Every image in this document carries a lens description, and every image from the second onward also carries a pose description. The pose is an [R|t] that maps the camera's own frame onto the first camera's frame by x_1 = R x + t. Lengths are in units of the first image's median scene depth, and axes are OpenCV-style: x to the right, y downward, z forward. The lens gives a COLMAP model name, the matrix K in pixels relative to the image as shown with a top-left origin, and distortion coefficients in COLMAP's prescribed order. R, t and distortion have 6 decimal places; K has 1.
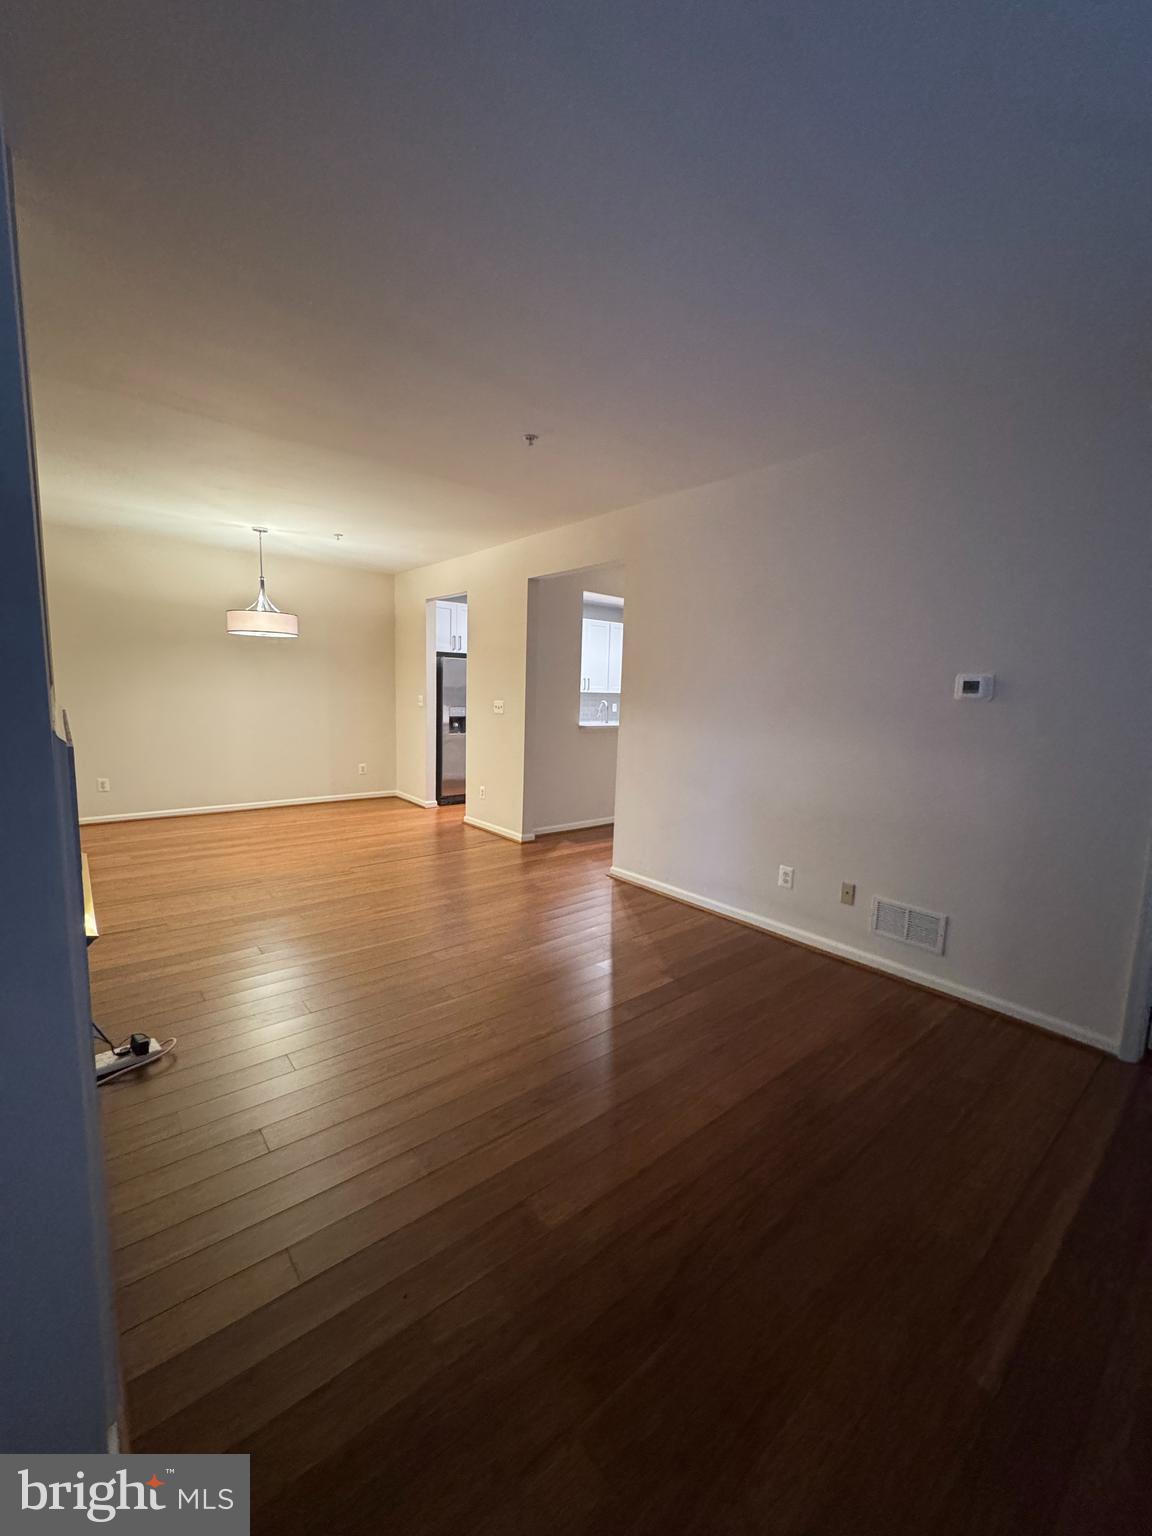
lens RADIAL K [[624.3, 0, 576.4], [0, 624.3, 743.7], [0, 0, 1]] dist [-0.000693, -0.000100]
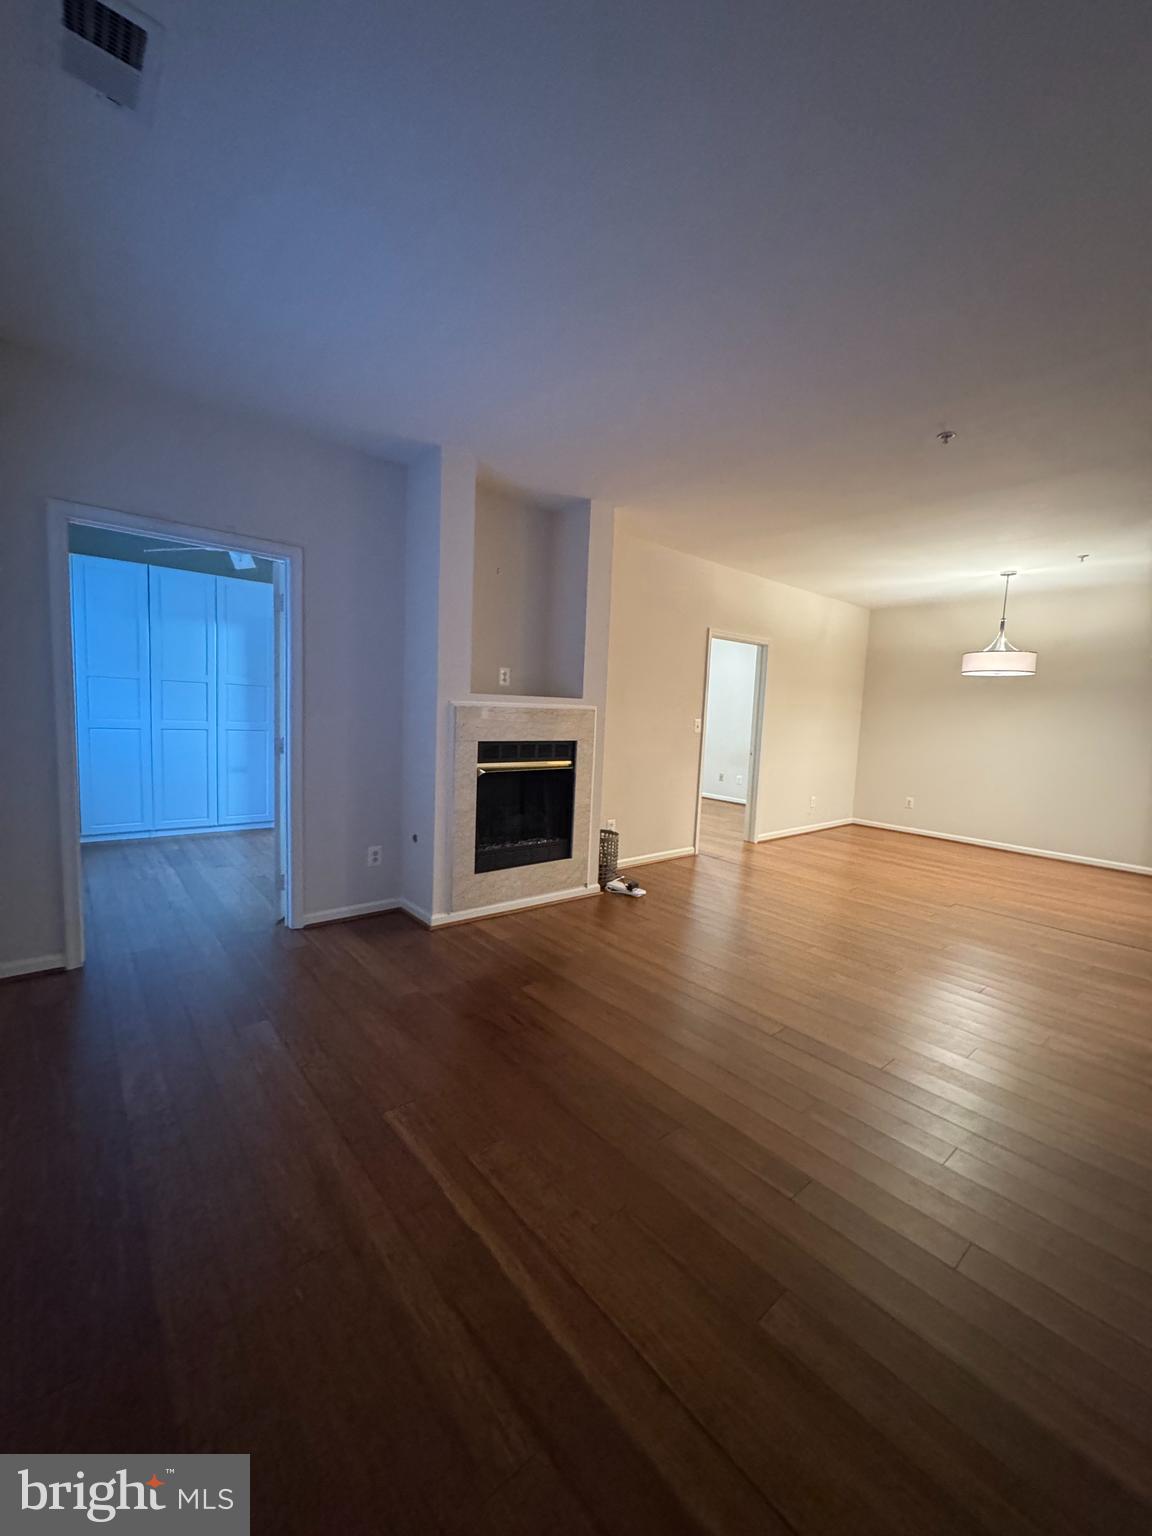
lens RADIAL K [[614.7, 0, 579.3], [0, 614.7, 771.7], [0, 0, 1]] dist [-0.001913, -0.000437]
pose [[0.025444, 0.076683, -0.996731, 0.505969], [-0.127966, 0.989101, 0.072829, -0.001843], [0.991452, 0.125695, 0.034979, 0.302076]]
